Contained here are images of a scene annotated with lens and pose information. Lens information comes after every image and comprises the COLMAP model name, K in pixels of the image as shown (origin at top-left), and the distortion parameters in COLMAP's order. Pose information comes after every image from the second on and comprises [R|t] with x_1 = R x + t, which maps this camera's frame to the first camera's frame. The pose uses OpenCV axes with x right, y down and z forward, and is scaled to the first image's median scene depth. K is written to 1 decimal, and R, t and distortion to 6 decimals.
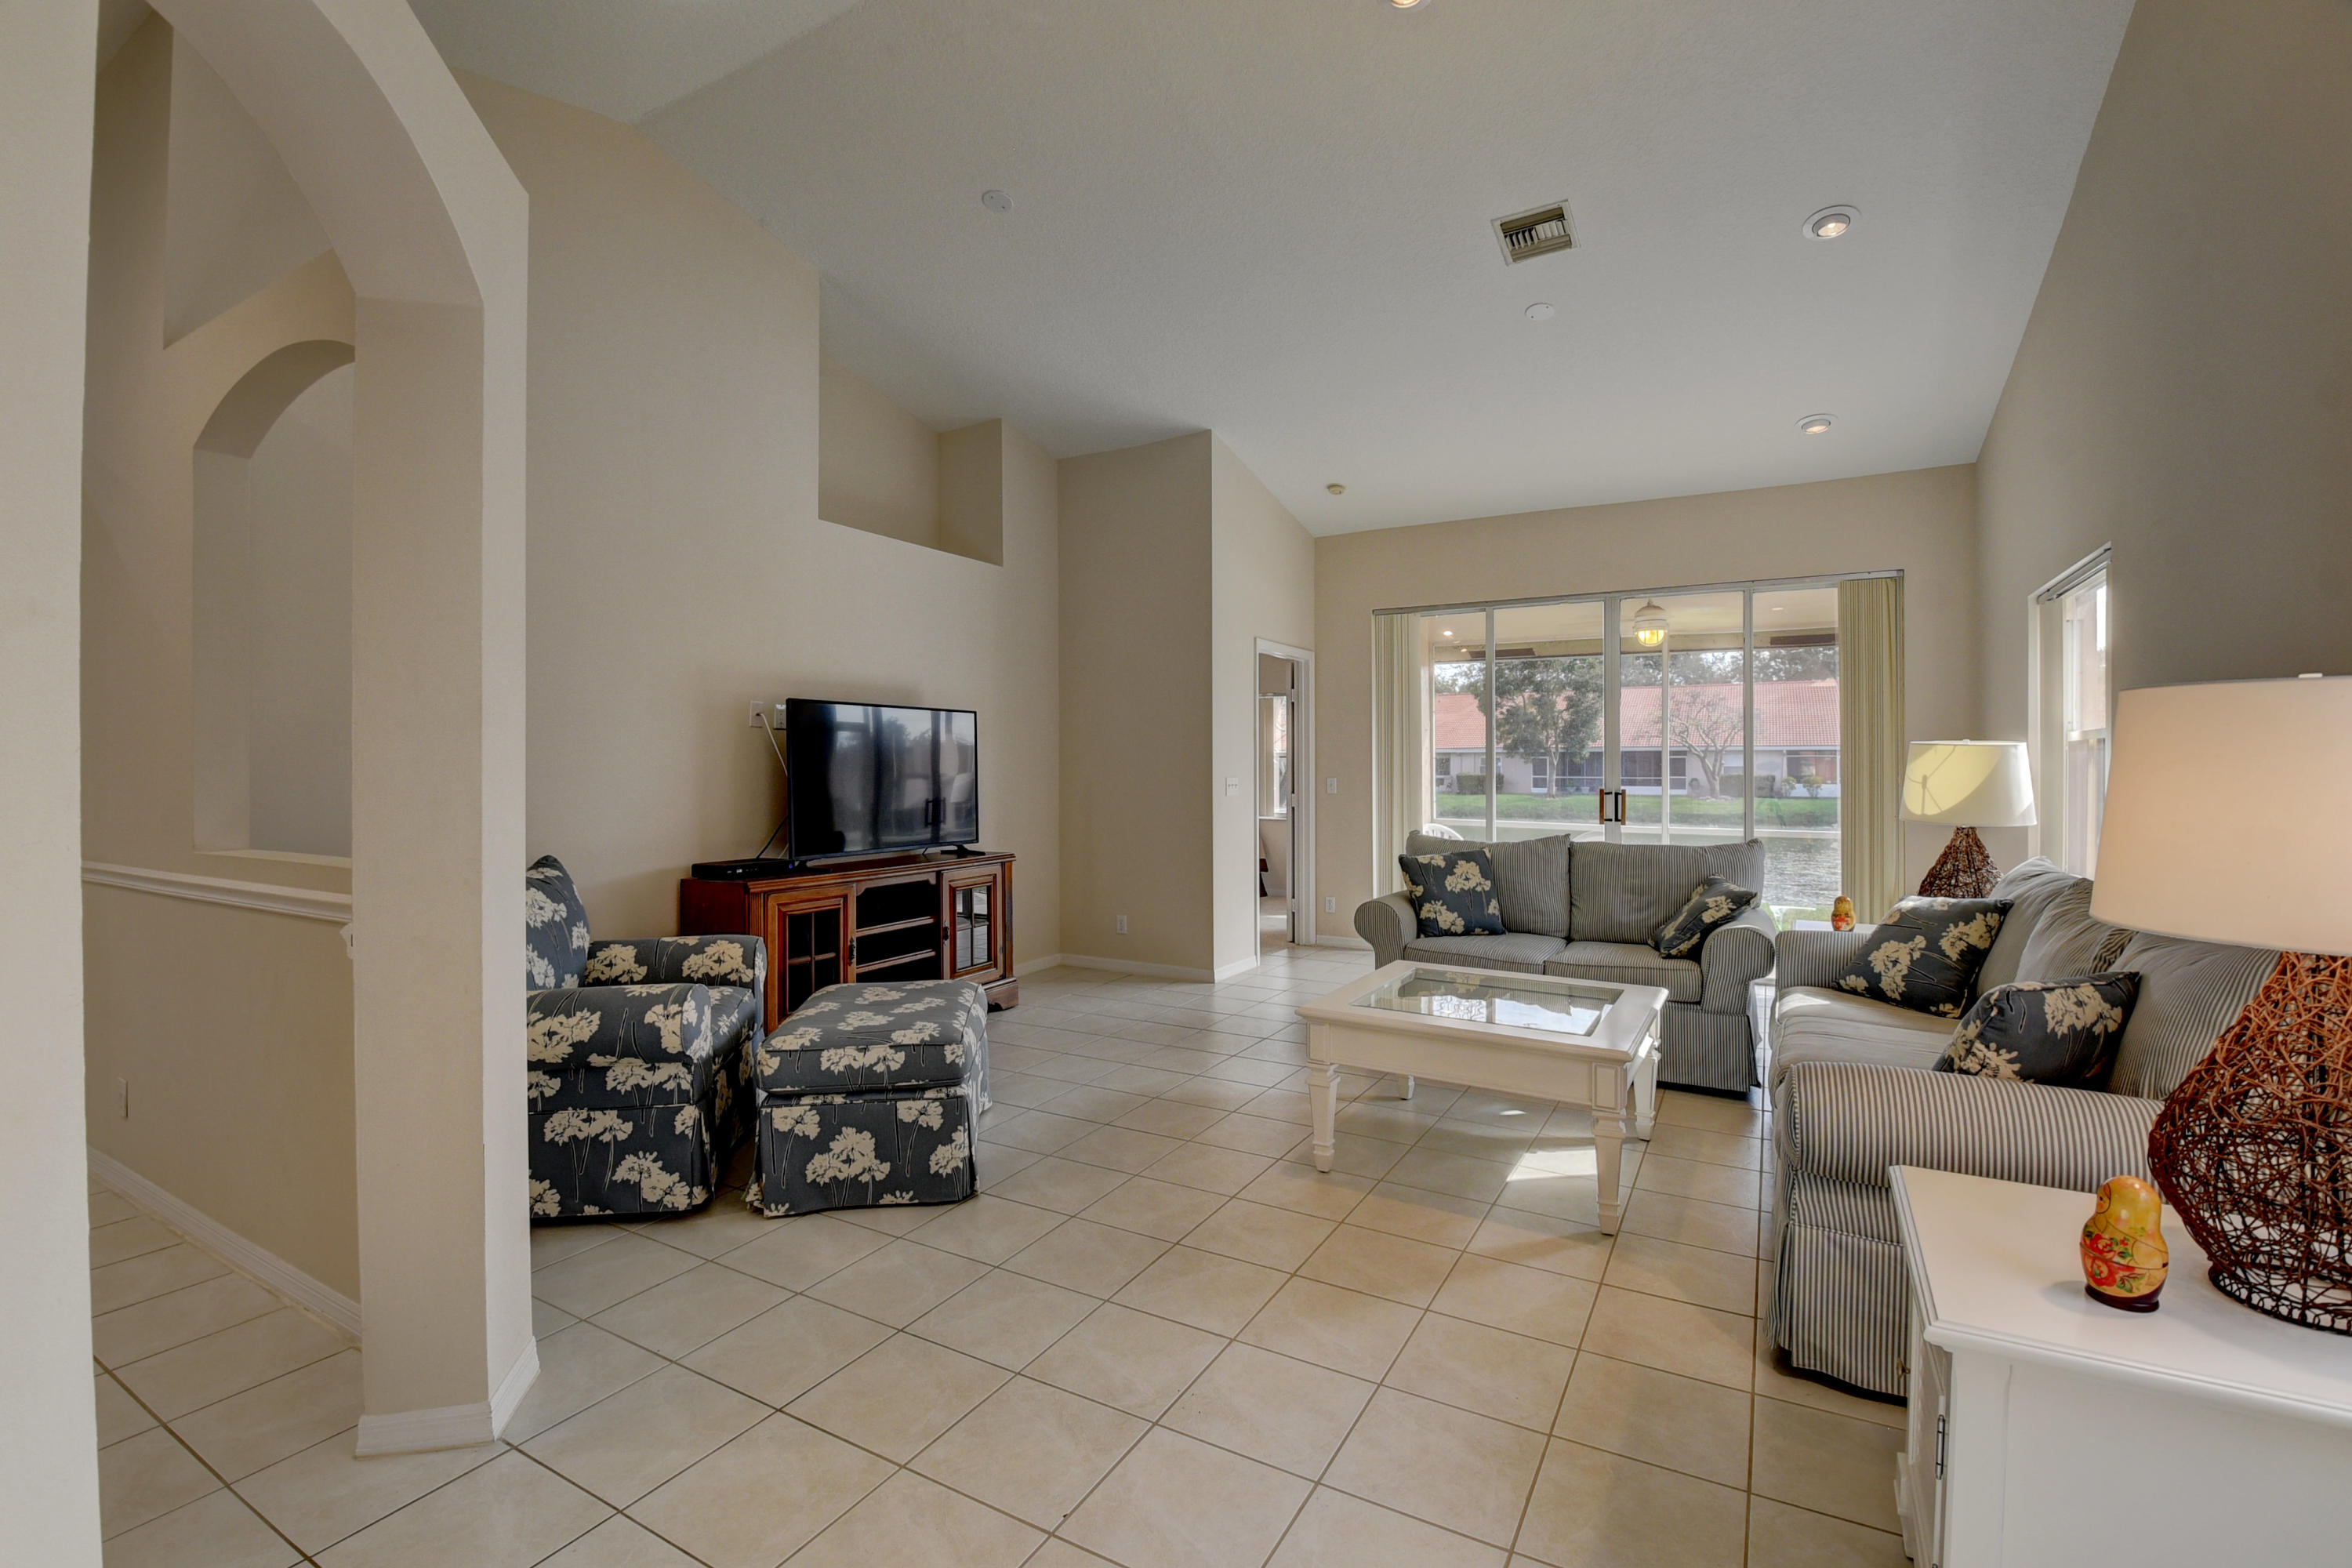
lens RADIAL K [[1036.6, 0, 1173.4], [0, 1036.6, 760.6], [0, 0, 1]] dist [0.028940, -0.032547]
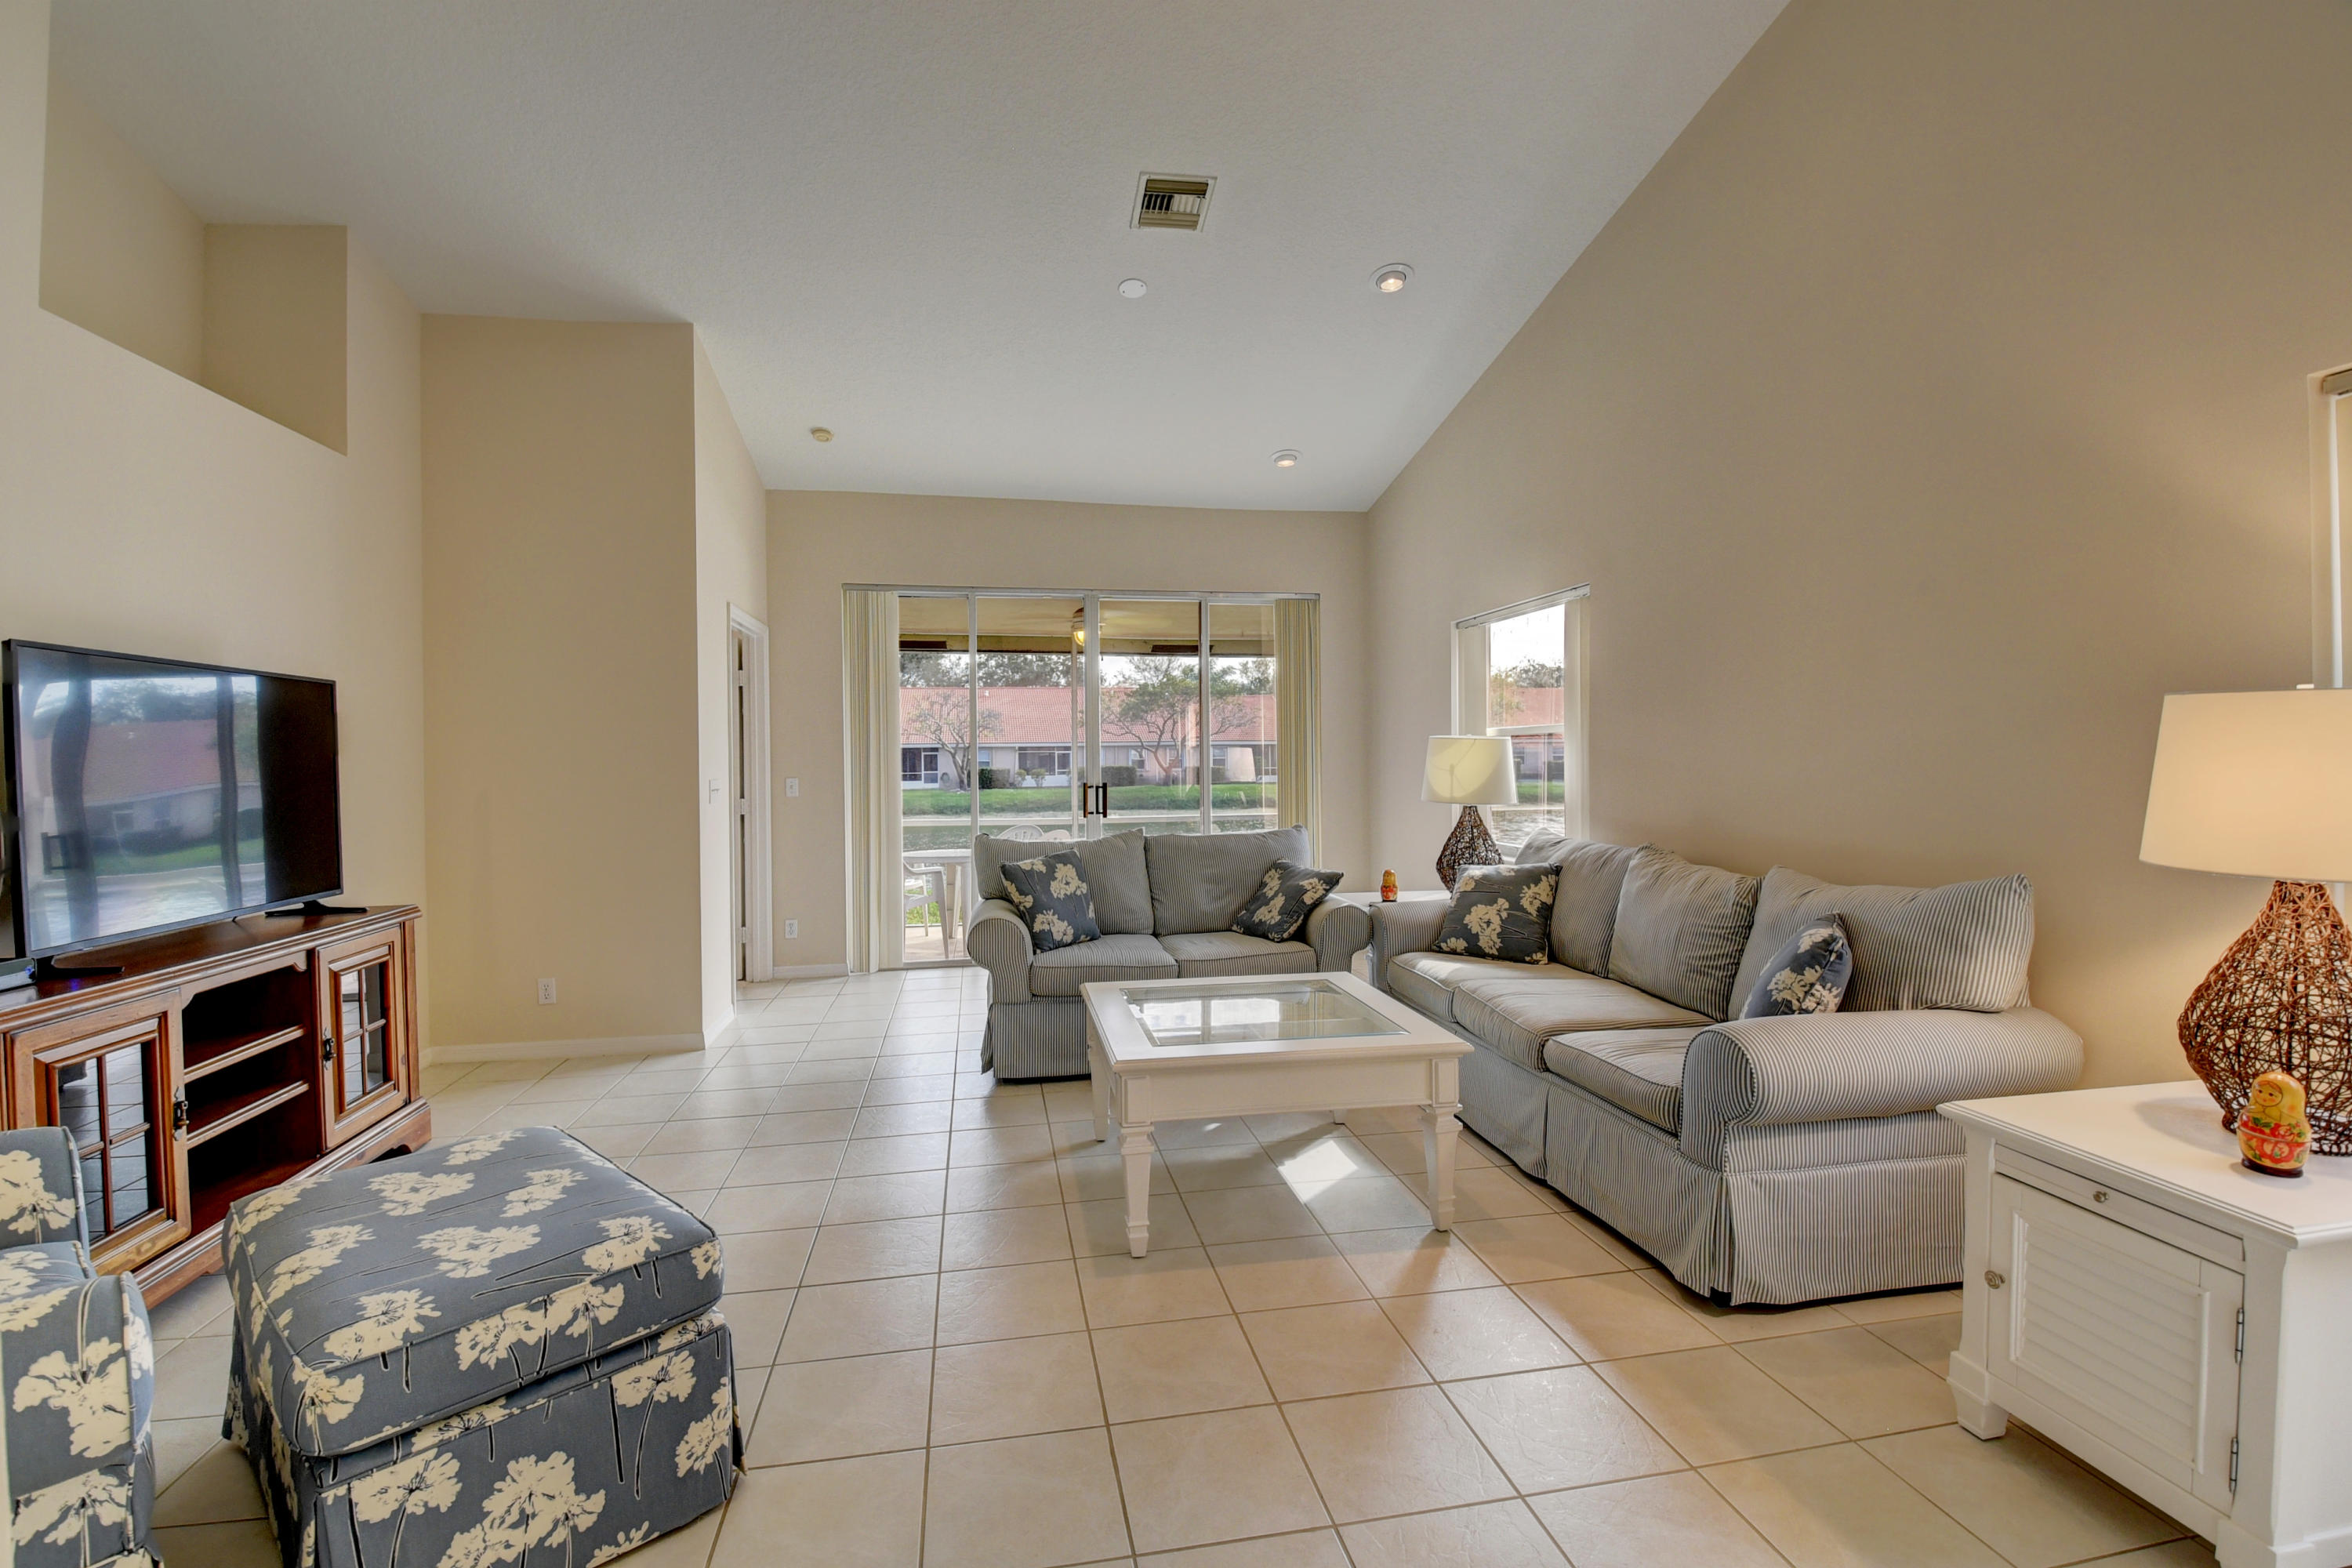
lens RADIAL K [[1036.6, 0, 1173.4], [0, 1036.6, 760.6], [0, 0, 1]] dist [0.028940, -0.032547]
pose [[0.766827, -0.010519, 0.641768, -0.327056], [0.008725, 0.999944, 0.005965, 0.000149], [-0.641795, 0.001025, 0.766875, 0.323889]]
